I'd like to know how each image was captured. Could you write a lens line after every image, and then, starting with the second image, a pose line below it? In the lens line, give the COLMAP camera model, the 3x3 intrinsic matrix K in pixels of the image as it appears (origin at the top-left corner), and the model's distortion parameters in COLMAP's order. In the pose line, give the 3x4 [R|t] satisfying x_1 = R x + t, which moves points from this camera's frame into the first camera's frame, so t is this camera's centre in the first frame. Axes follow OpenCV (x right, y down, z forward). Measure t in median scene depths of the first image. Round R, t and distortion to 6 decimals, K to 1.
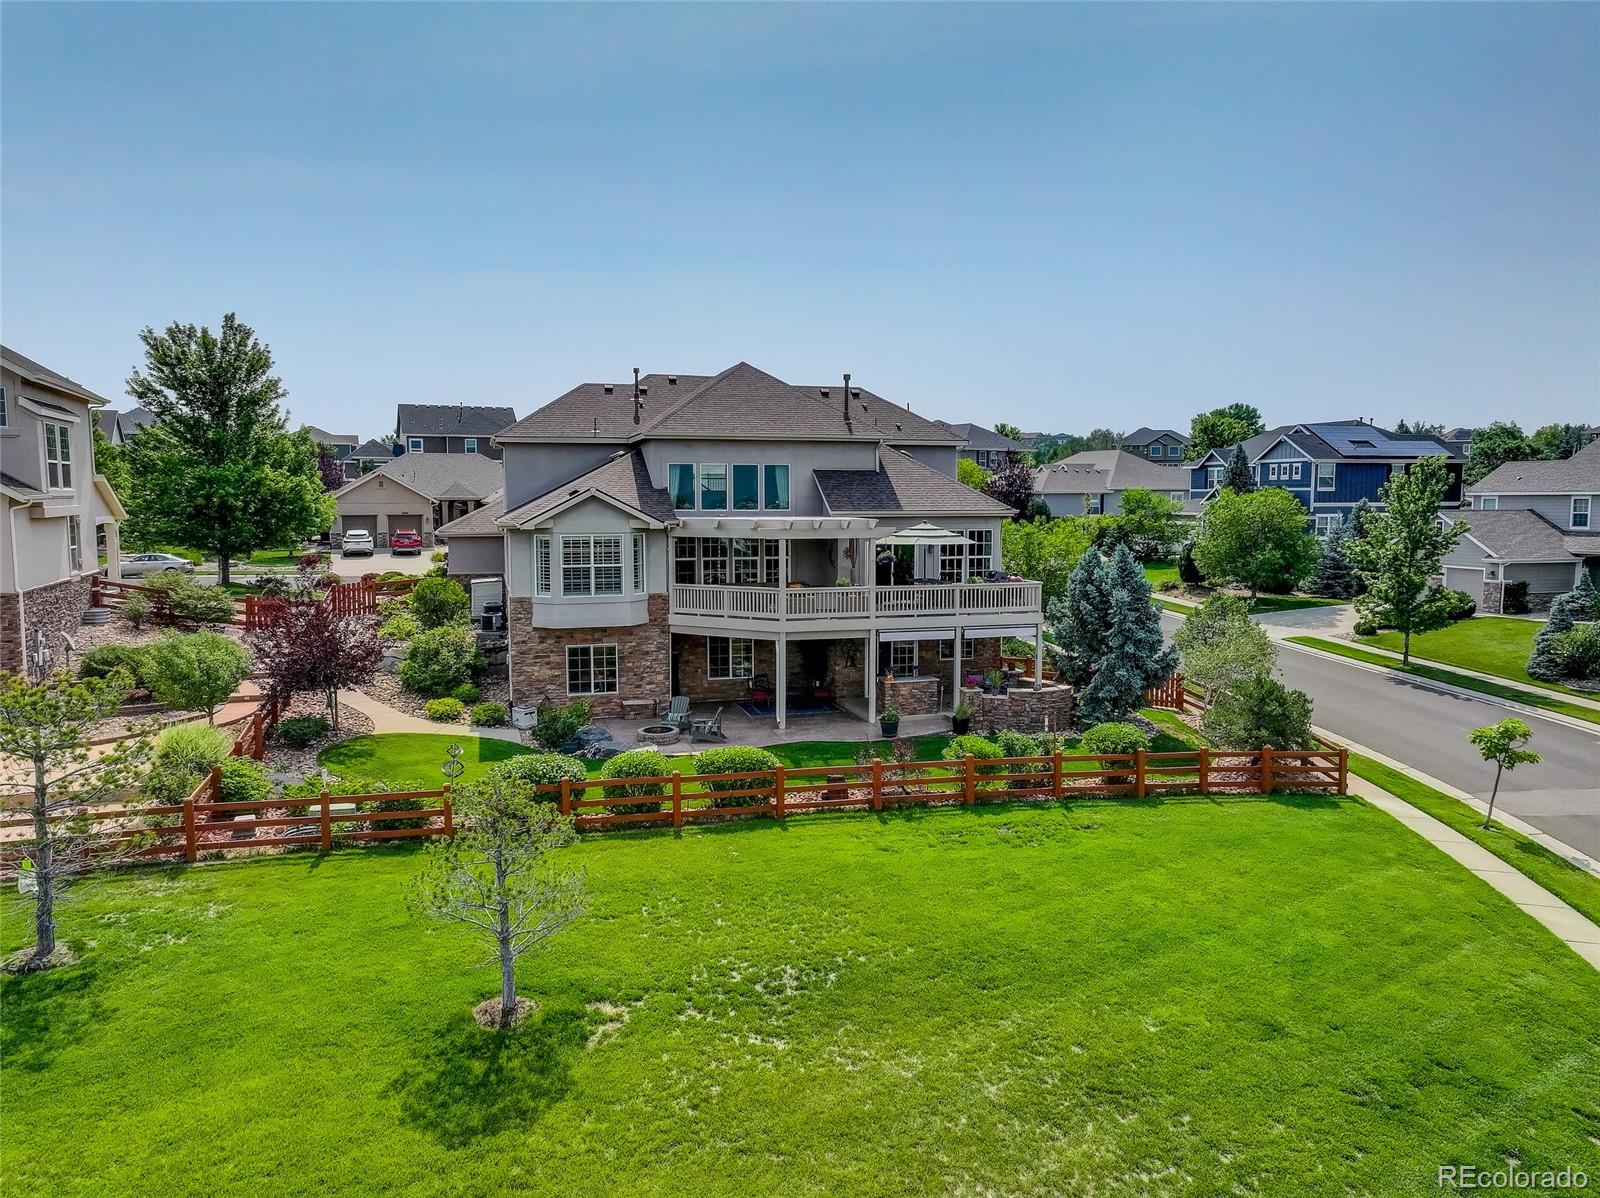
lens RADIAL K [[1139.5, 0, 800.0], [0, 1139.5, 599.0], [0, 0, 1]] dist [-0.000249, 0.049500]
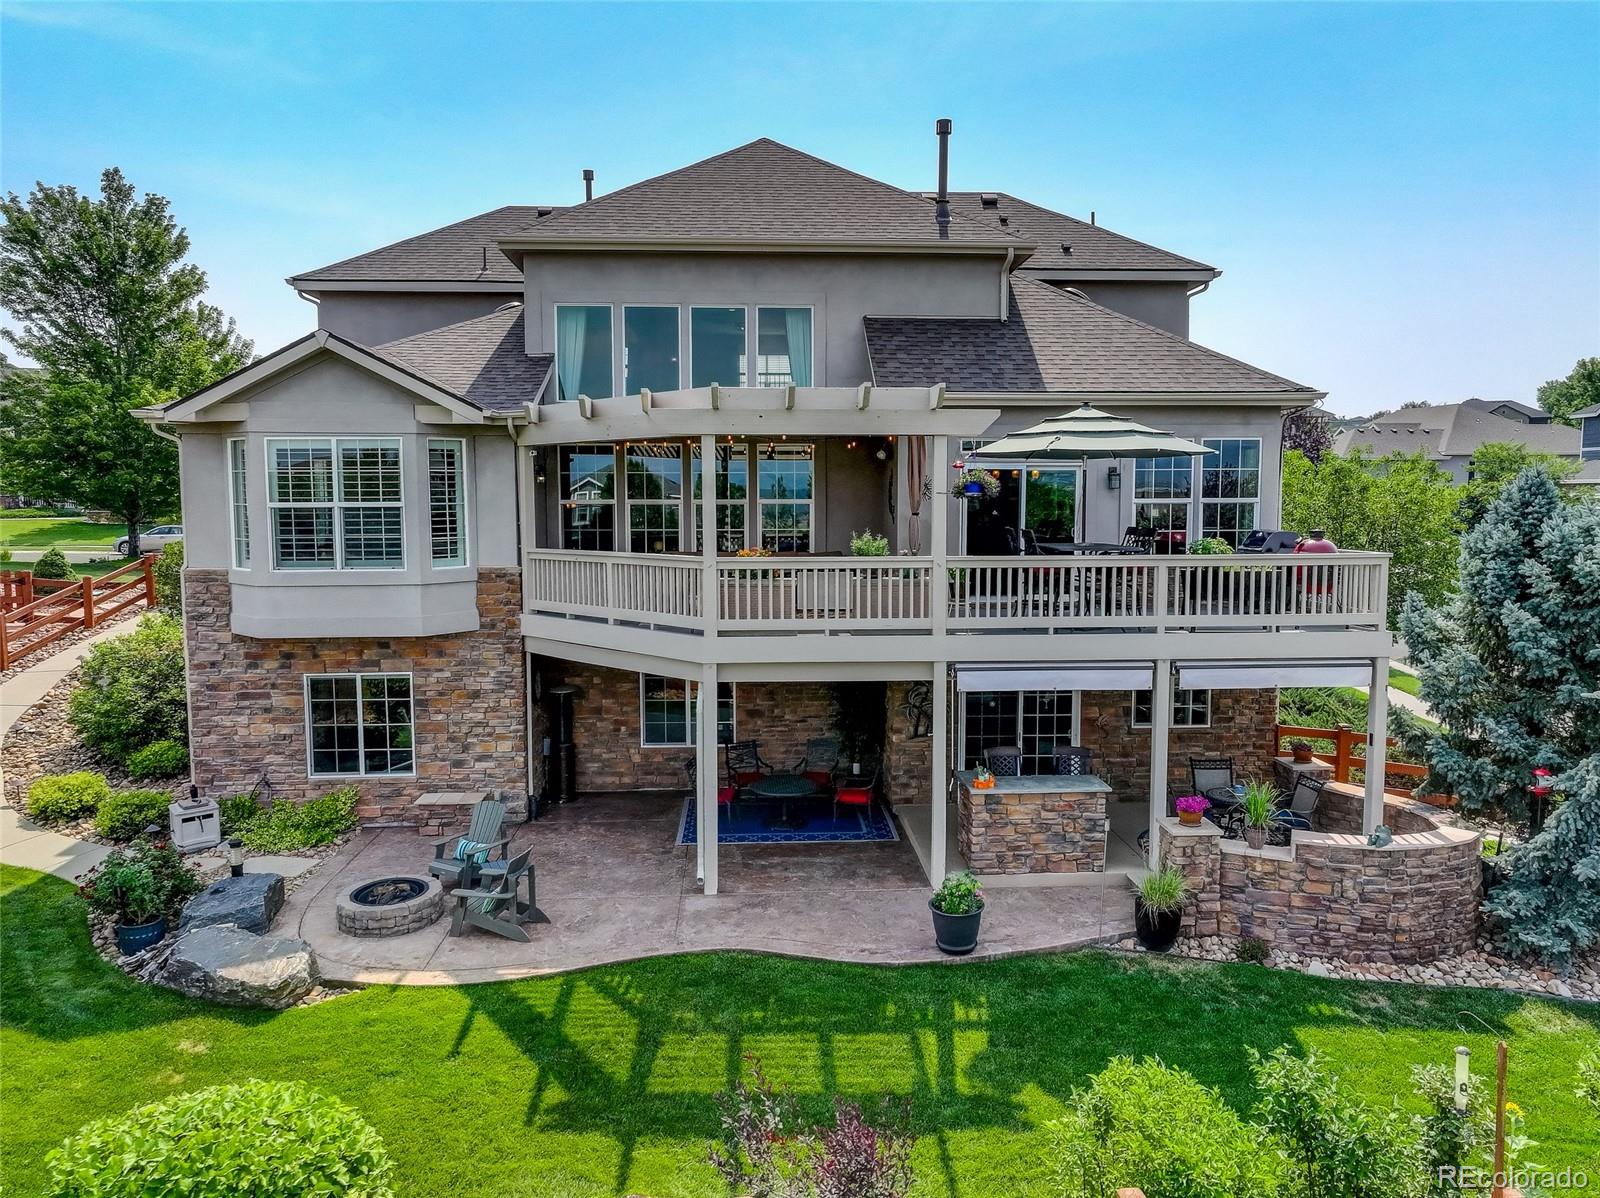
lens RADIAL K [[1139.5, 0, 800.0], [0, 1139.5, 599.0], [0, 0, 1]] dist [-0.000249, 0.049500]
pose [[0.975046, 0.019503, -0.221147, 0.101016], [-0.019392, 0.999808, 0.002673, 0.004067], [0.221156, 0.001682, 0.975237, 0.571365]]
